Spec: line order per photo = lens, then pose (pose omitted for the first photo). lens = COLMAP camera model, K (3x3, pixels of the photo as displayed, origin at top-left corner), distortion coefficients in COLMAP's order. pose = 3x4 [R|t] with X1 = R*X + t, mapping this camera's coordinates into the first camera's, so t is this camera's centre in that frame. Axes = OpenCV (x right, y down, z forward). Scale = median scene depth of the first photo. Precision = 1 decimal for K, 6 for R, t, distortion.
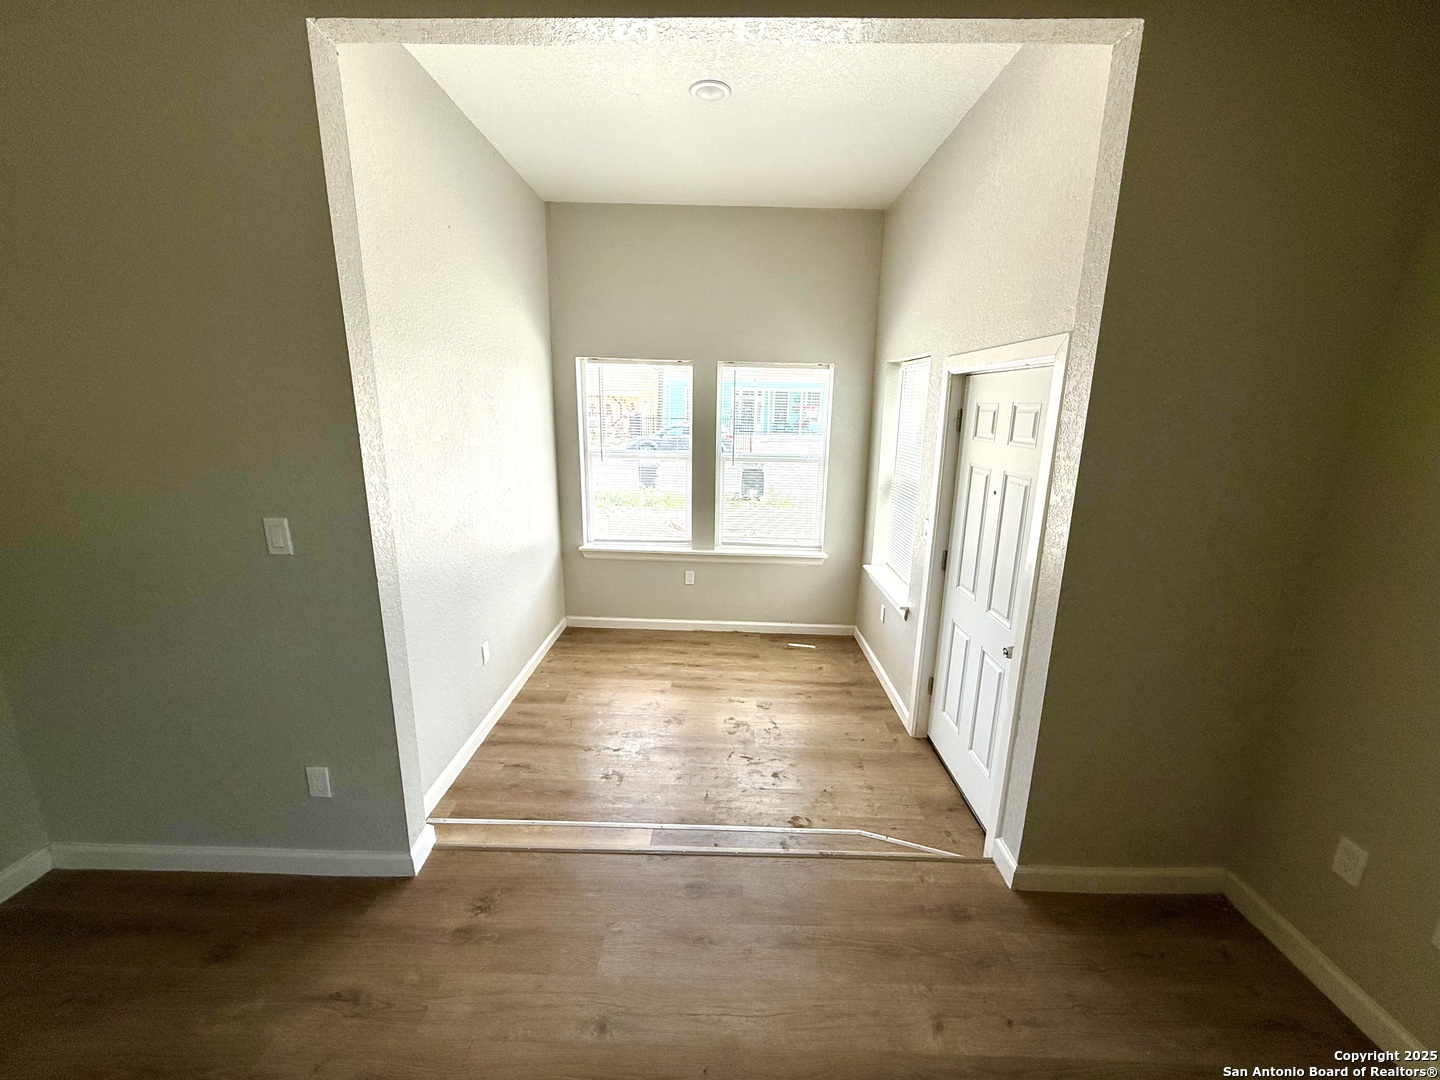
lens RADIAL K [[577.1, 0, 719.8], [0, 577.1, 534.6], [0, 0, 1]] dist [-0.002123, -0.000174]
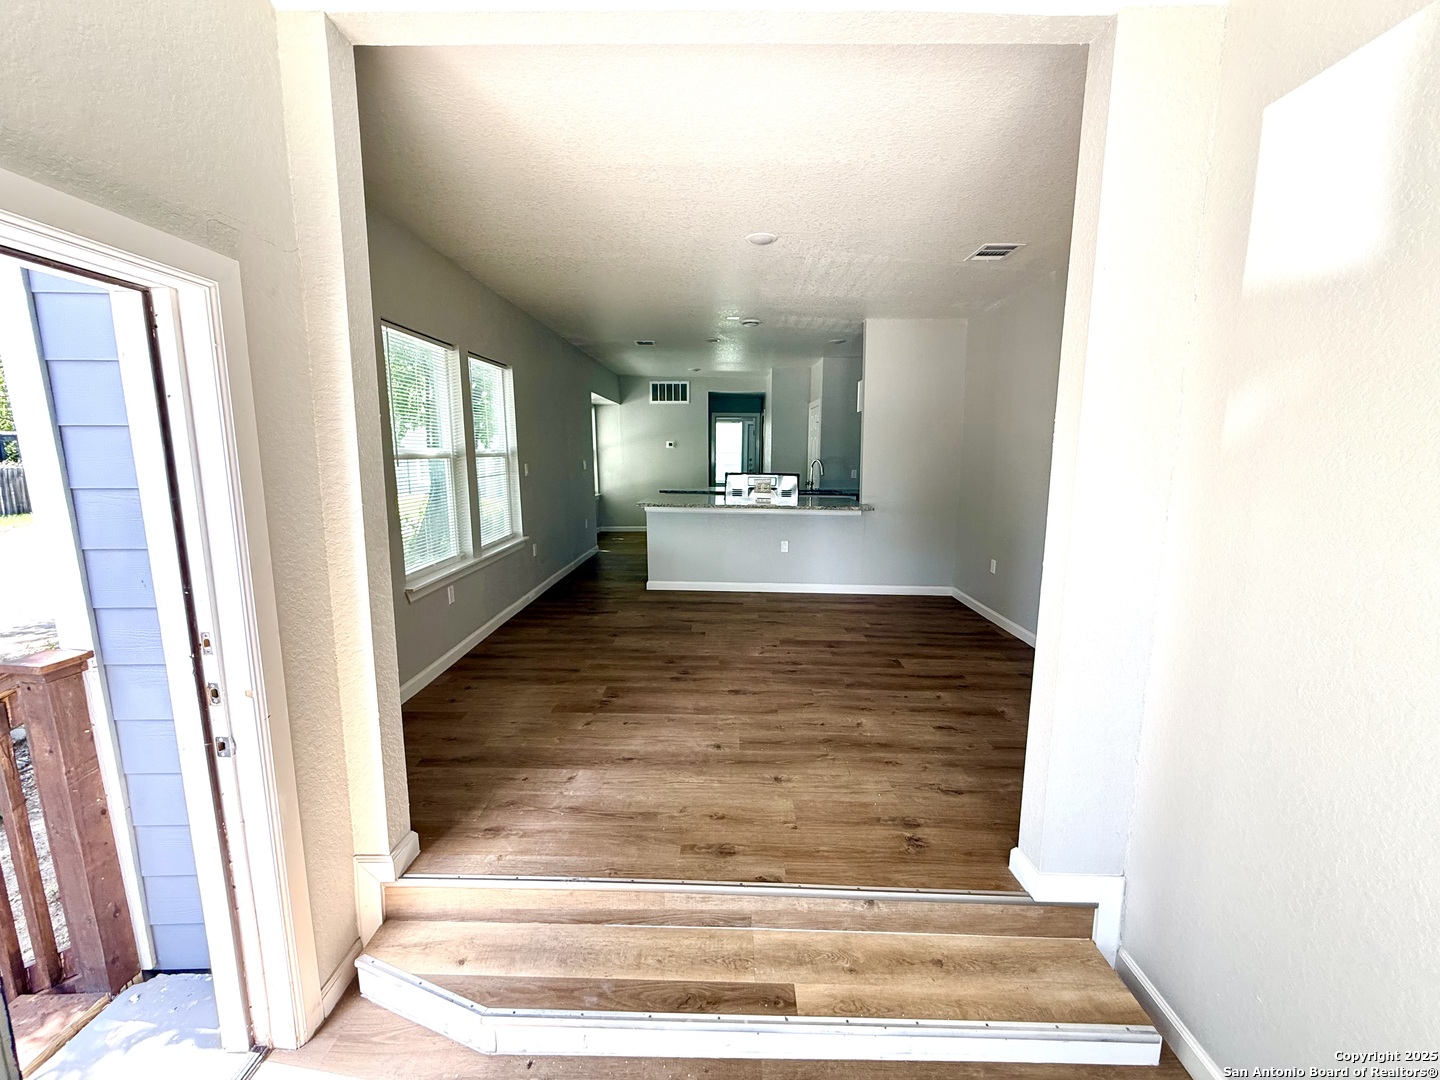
lens RADIAL K [[573.4, 0, 715.9], [0, 573.4, 538.8], [0, 0, 1]] dist [0.000258, 0.000109]
pose [[-0.999669, -0.025410, 0.004136, -0.006537], [-0.022141, 0.930576, 0.365429, -0.134069], [-0.013135, 0.365216, -0.930830, 0.817019]]
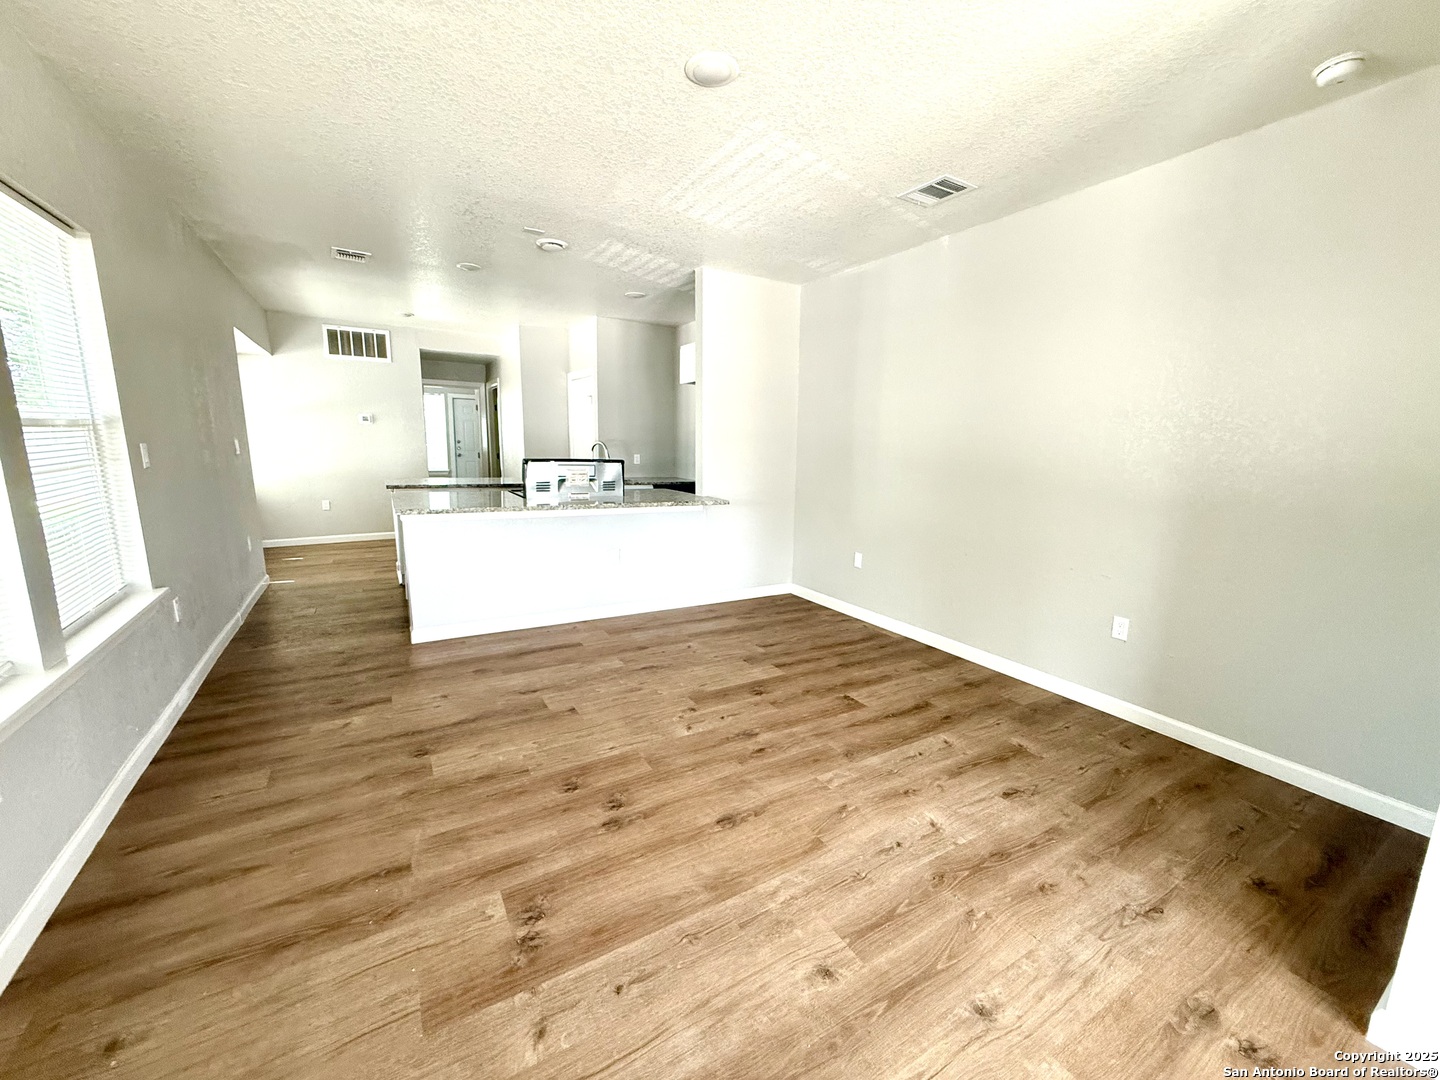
lens RADIAL K [[573.4, 0, 715.9], [0, 573.4, 538.8], [0, 0, 1]] dist [0.000258, 0.000109]
pose [[-0.853410, 0.052169, -0.518622, 0.212163], [-0.151129, 0.927474, 0.341983, -0.032496], [0.498850, 0.370231, -0.783631, 0.441479]]
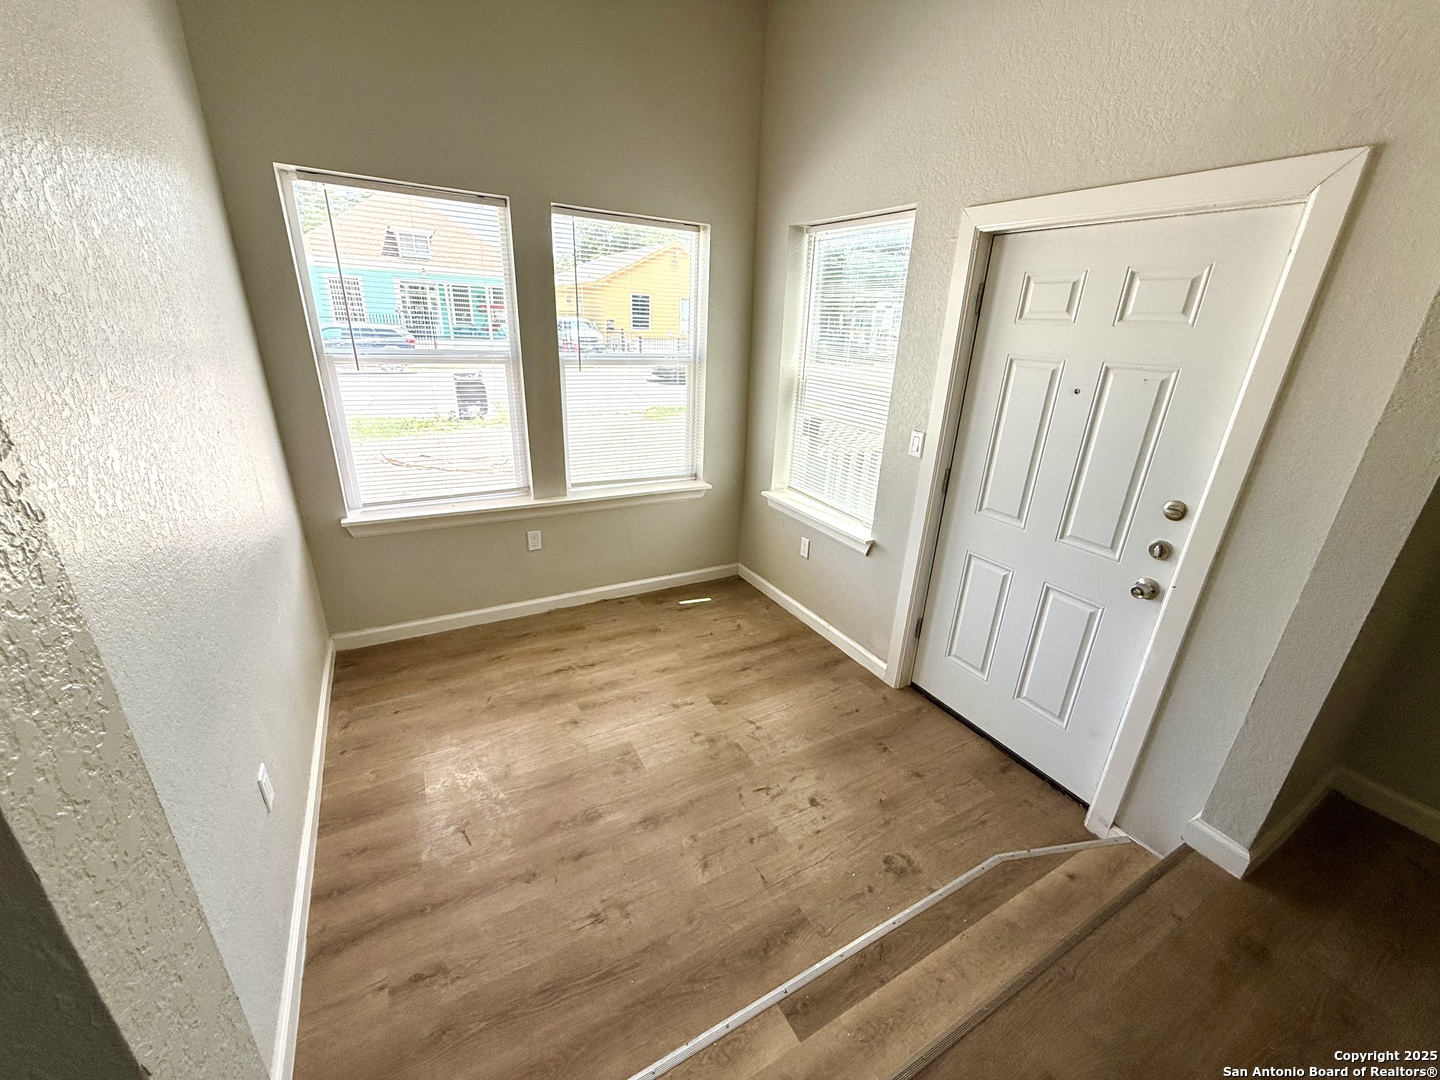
lens RADIAL K [[573.4, 0, 715.9], [0, 573.4, 538.8], [0, 0, 1]] dist [0.000258, 0.000109]
pose [[0.863743, -0.163886, 0.476540, -0.214792], [0.085889, 0.979681, 0.181243, -0.037342], [-0.496560, -0.115618, 0.860268, 0.337703]]
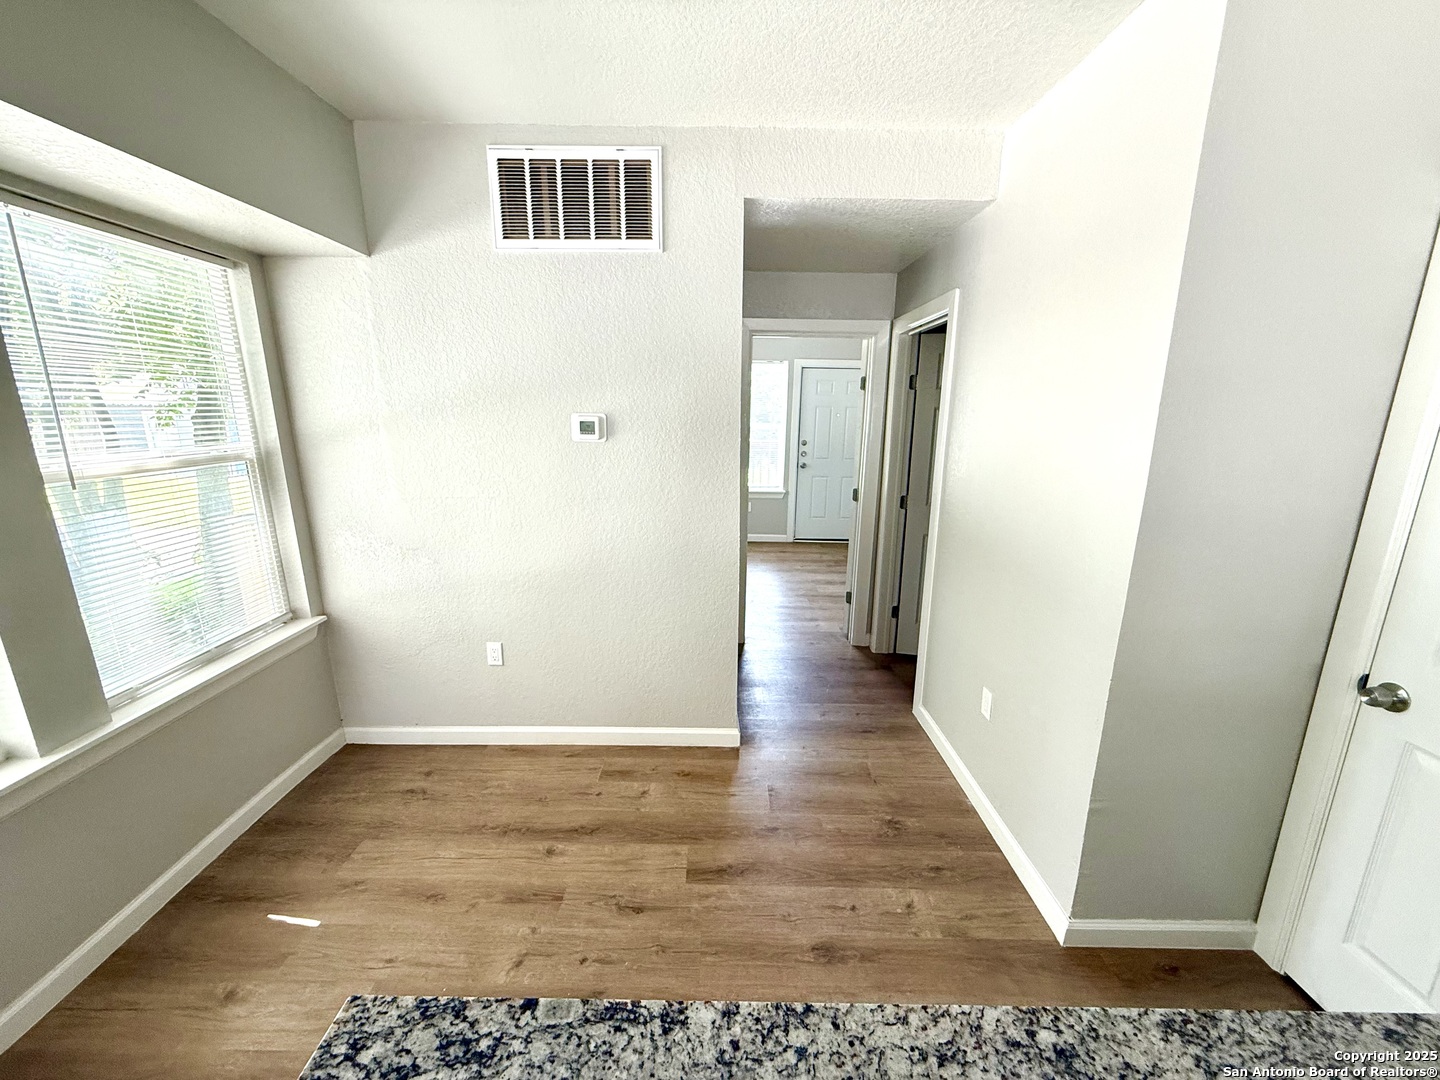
lens RADIAL K [[573.4, 0, 715.9], [0, 573.4, 538.8], [0, 0, 1]] dist [0.000258, 0.000109]
pose [[-0.999534, -0.027531, -0.013156, 0.073573], [-0.030513, 0.899598, 0.435651, 0.214822], [-0.000159, 0.435850, -0.900019, -0.943839]]
